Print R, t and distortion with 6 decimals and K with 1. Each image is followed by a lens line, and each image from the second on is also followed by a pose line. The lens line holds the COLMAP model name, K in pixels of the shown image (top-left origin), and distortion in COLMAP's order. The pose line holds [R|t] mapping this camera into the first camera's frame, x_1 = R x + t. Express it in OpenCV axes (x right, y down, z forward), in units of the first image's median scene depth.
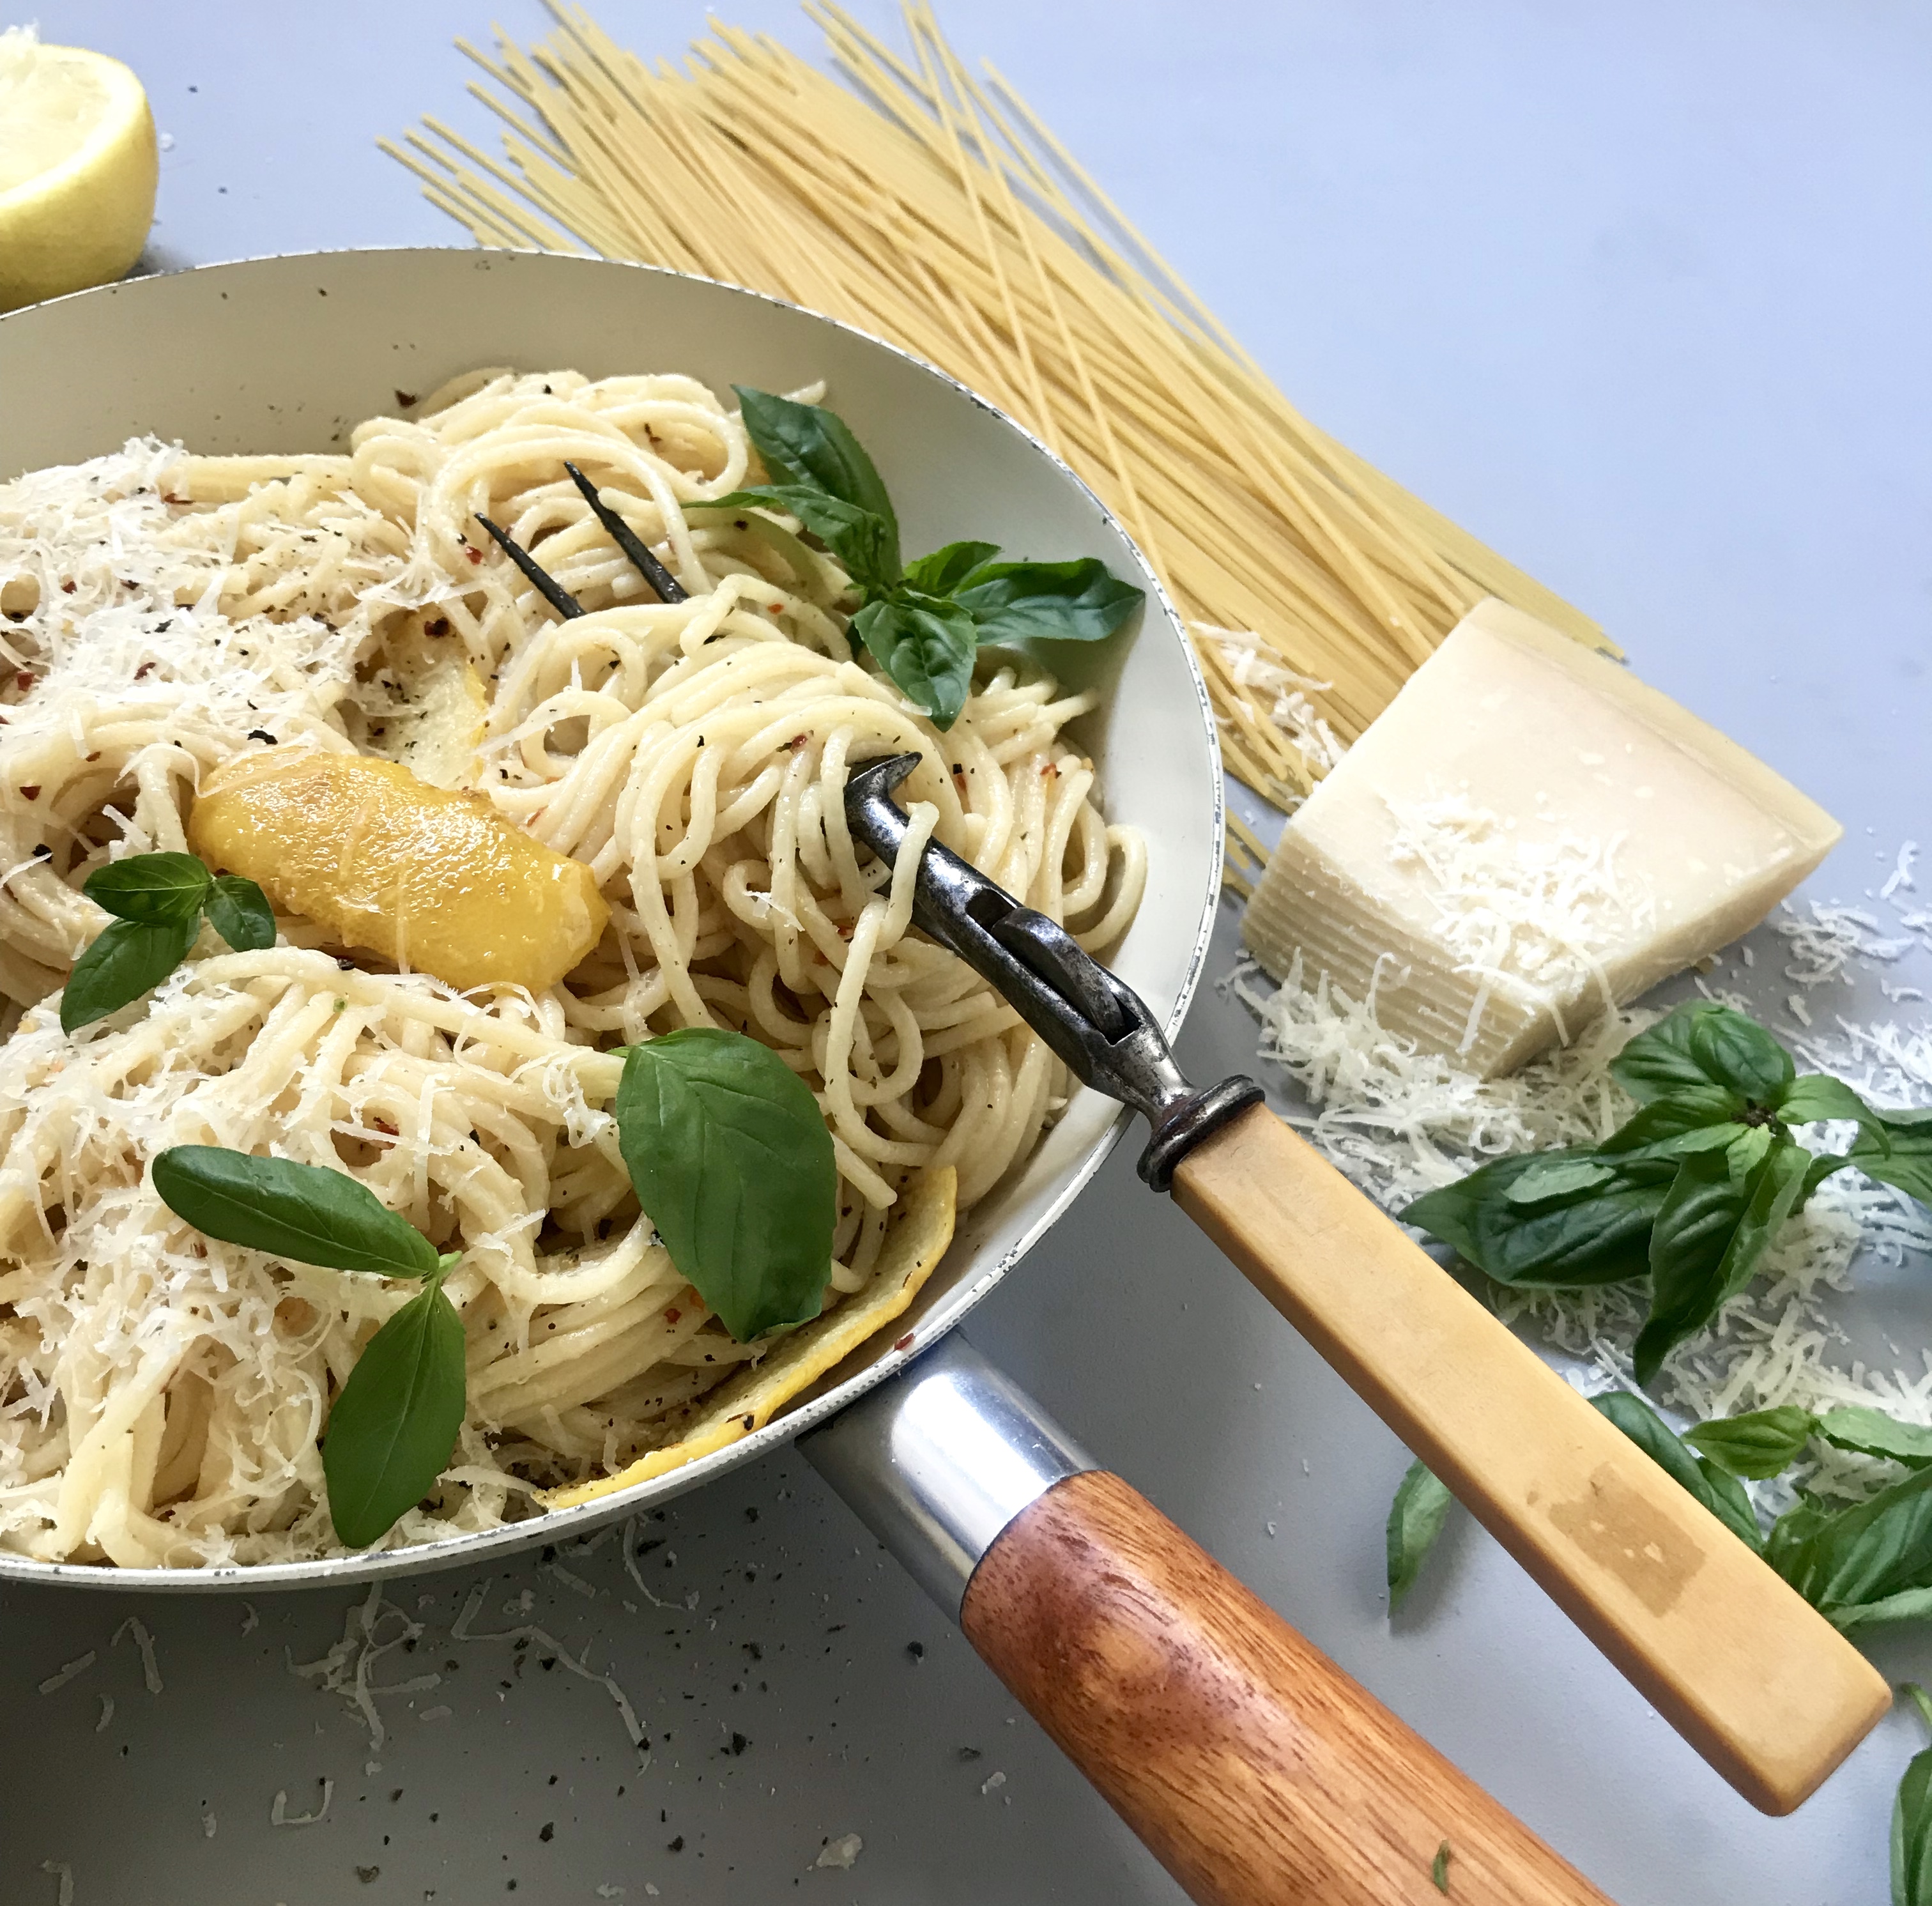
lens RADIAL K [[2153.5, 0, 978.2], [0, 2153.5, 952.7], [0, 0, 1]] dist [0.052777, -0.200835]
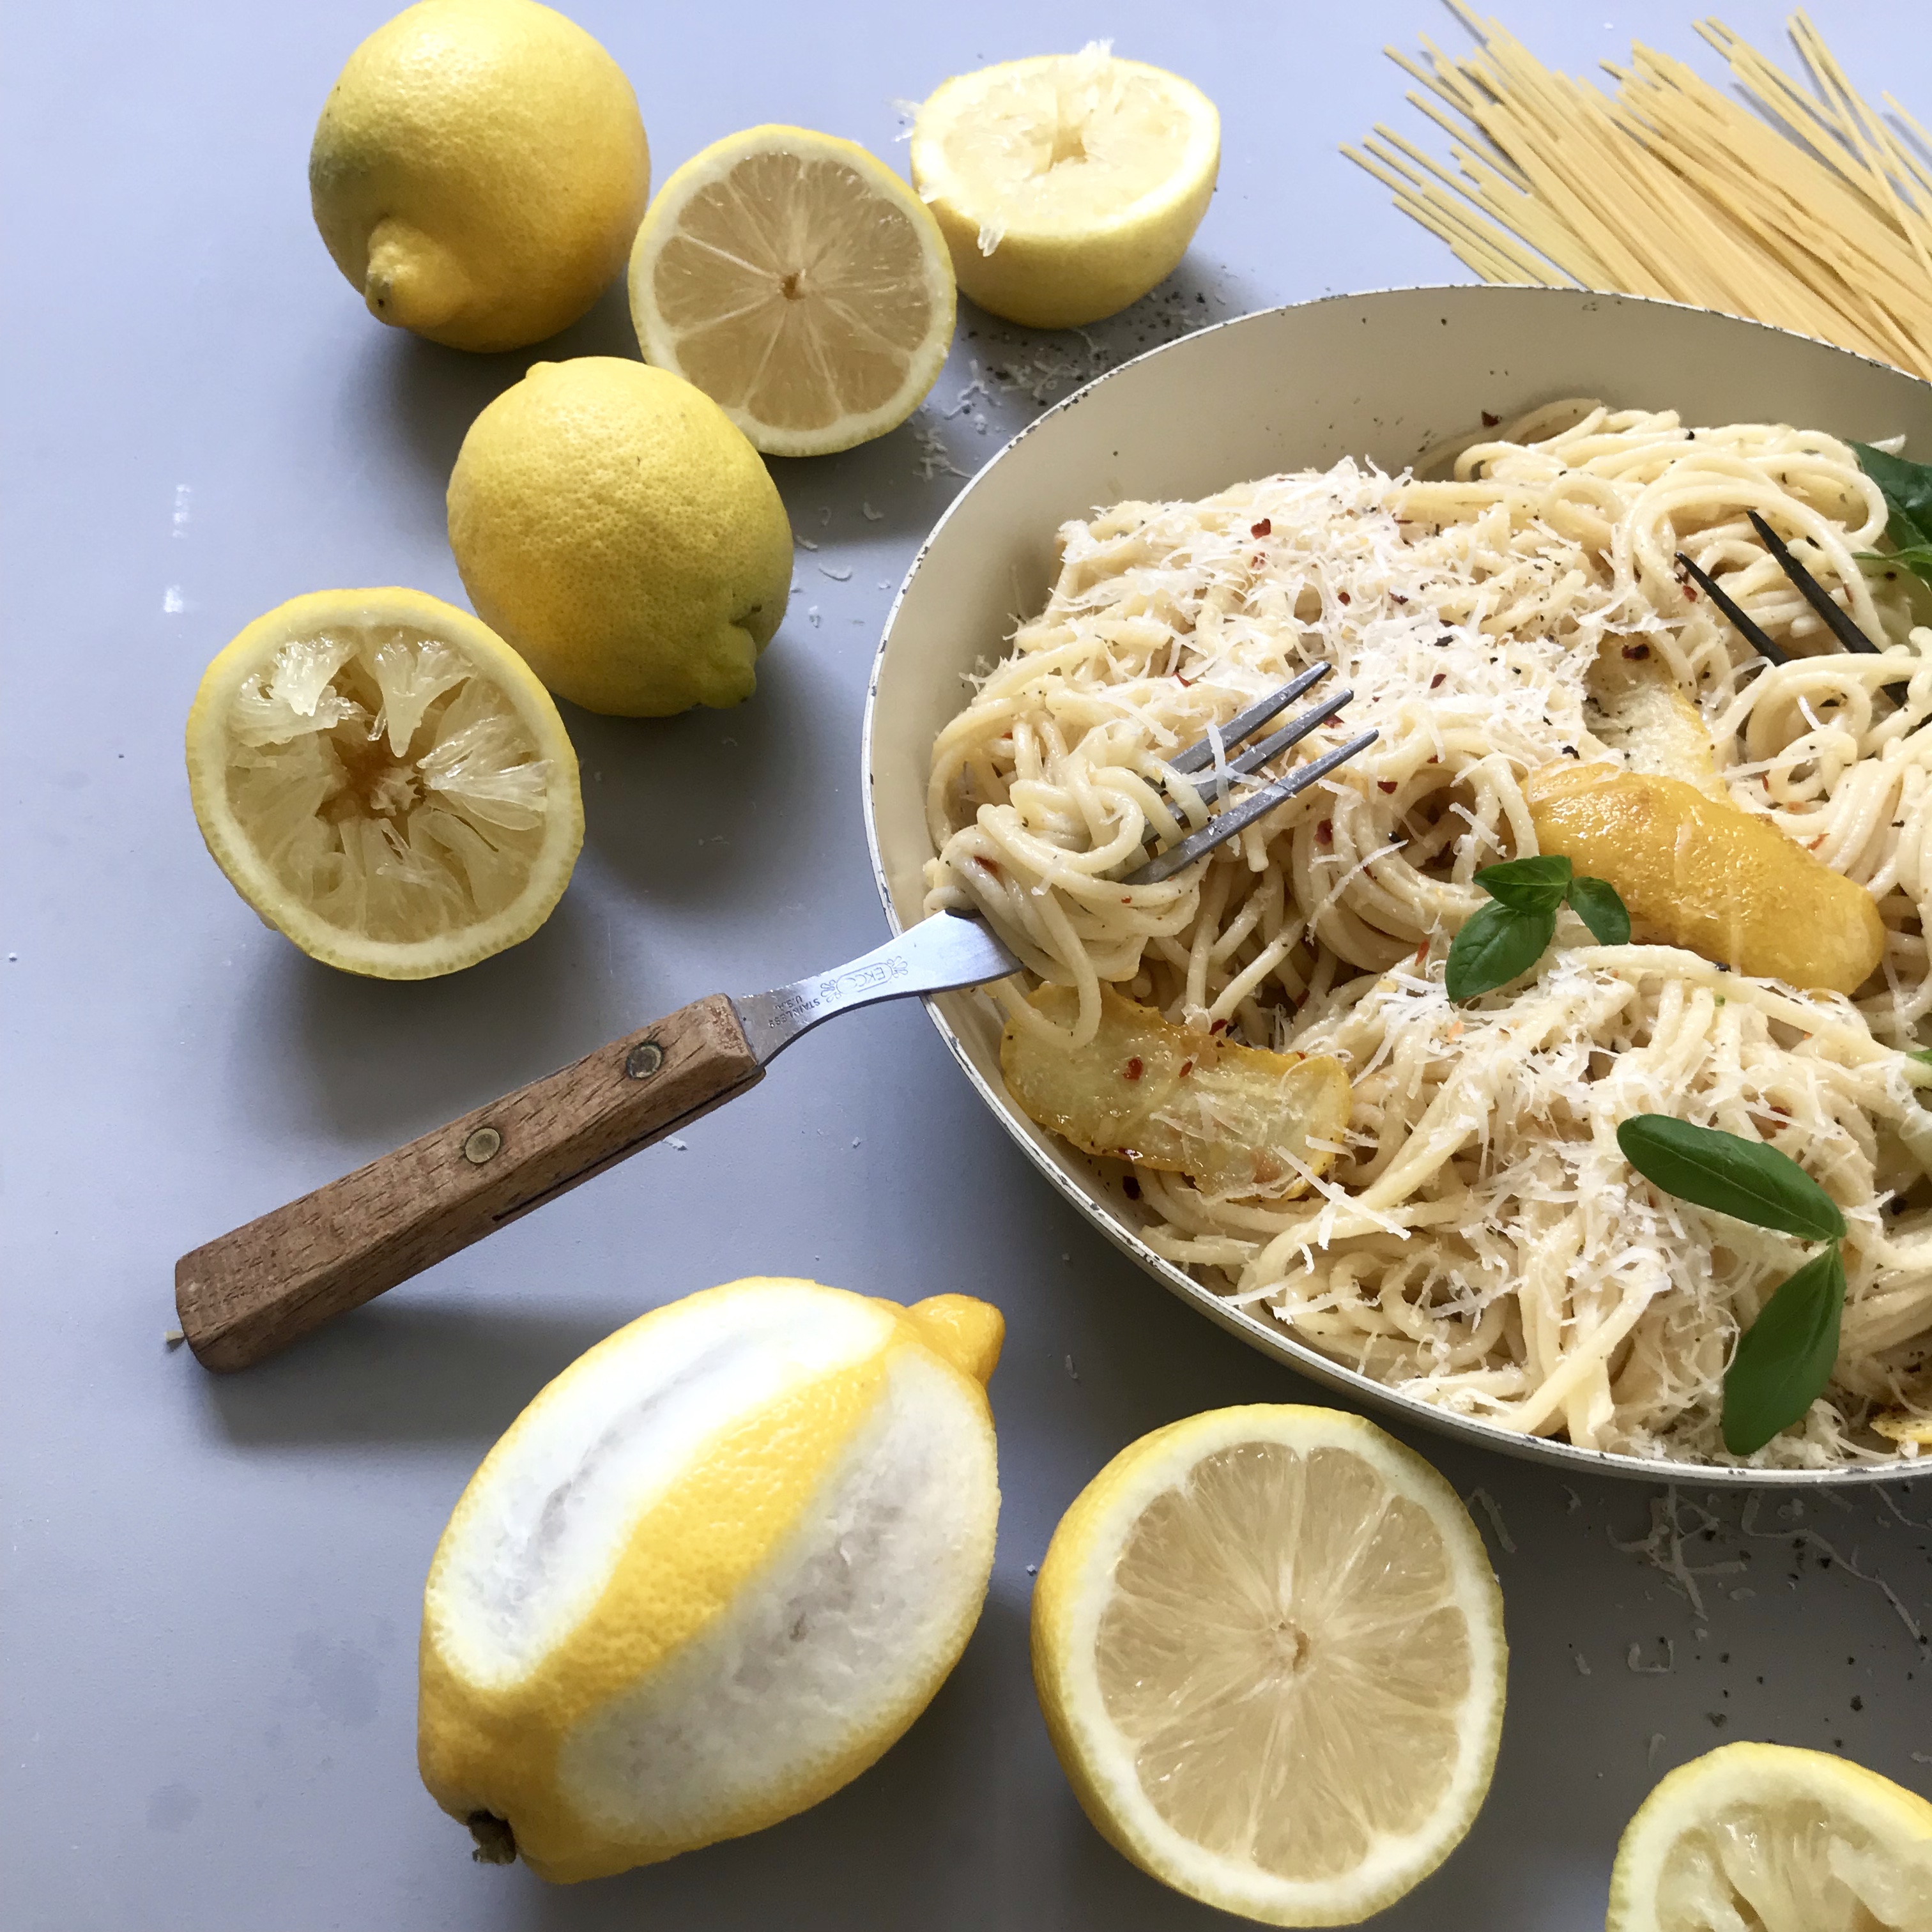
lens RADIAL K [[2127.5, 0, 974.0], [0, 2127.5, 959.3], [0, 0, 1]] dist [0.128618, -0.461449]
pose [[0.991760, 0.091659, -0.089498, -0.509539], [-0.086468, 0.994431, 0.060257, -0.028797], [0.094523, -0.052022, 0.994163, -0.176091]]
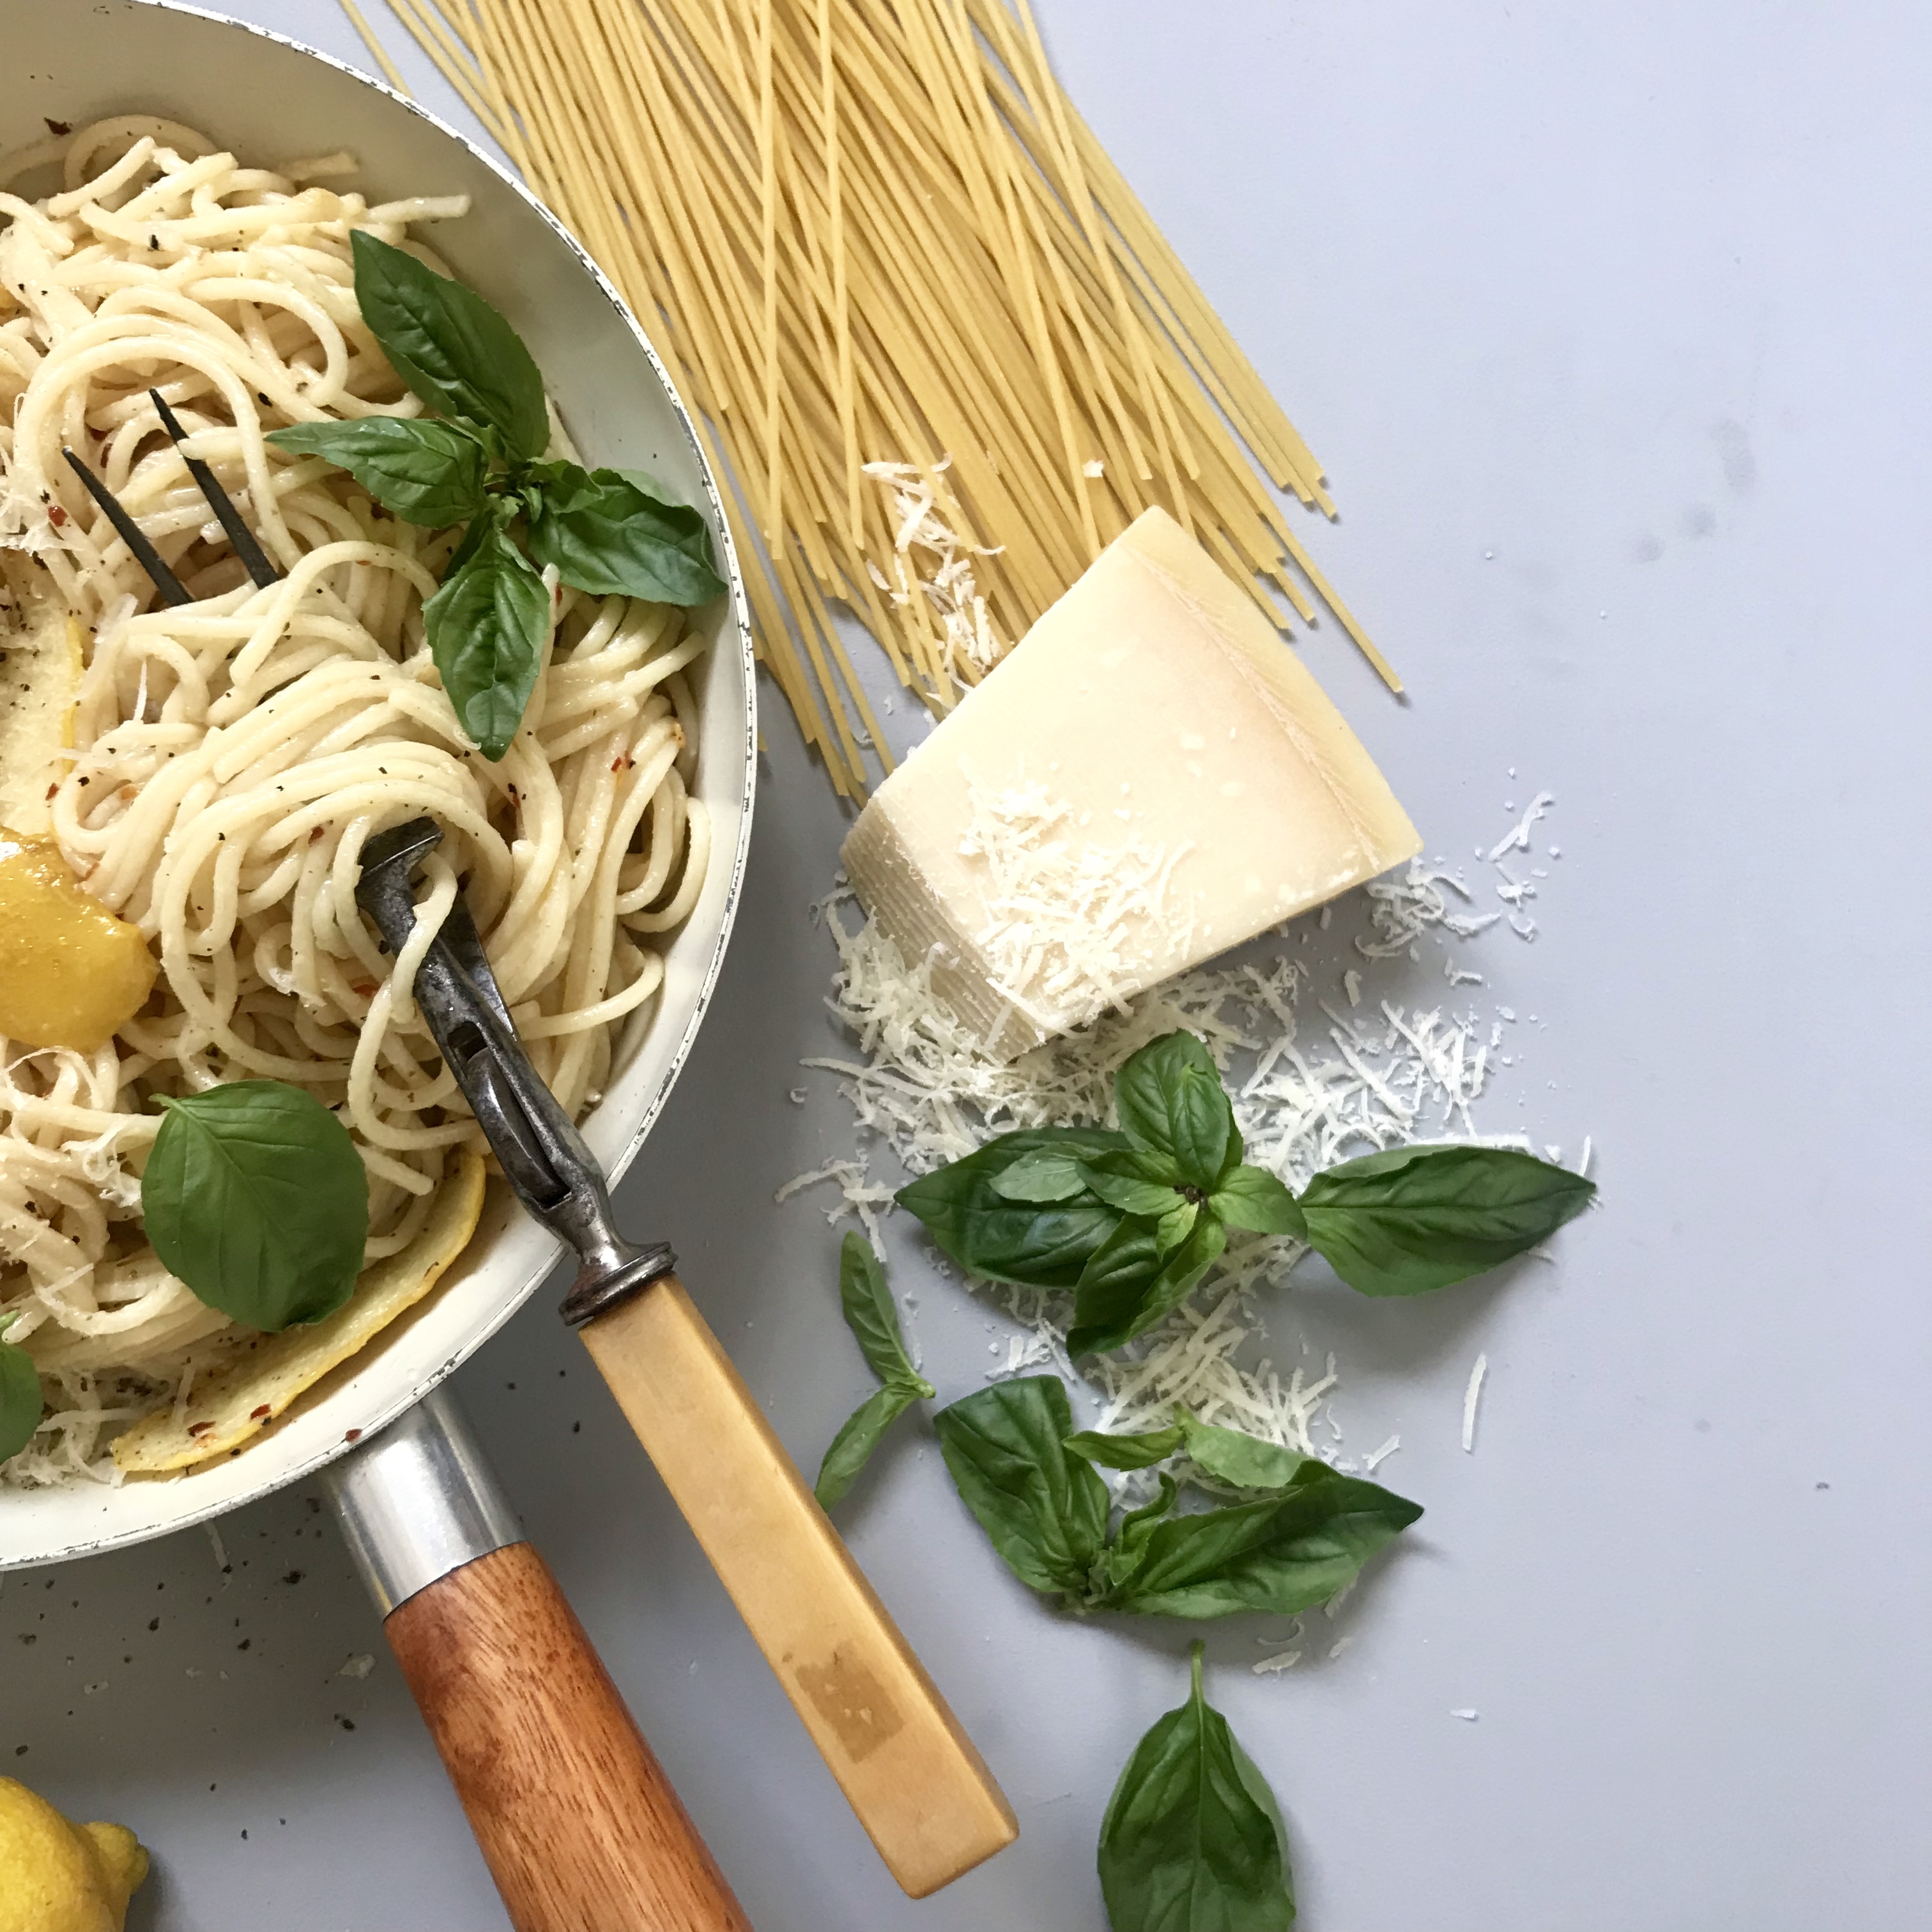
lens RADIAL K [[2127.5, 0, 974.0], [0, 2127.5, 959.3], [0, 0, 1]] dist [0.128618, -0.461449]
pose [[0.988440, 0.127329, -0.082298, 0.313885], [-0.063847, 0.841937, 0.535785, -0.598257], [0.137510, -0.524337, 0.840334, 0.112184]]
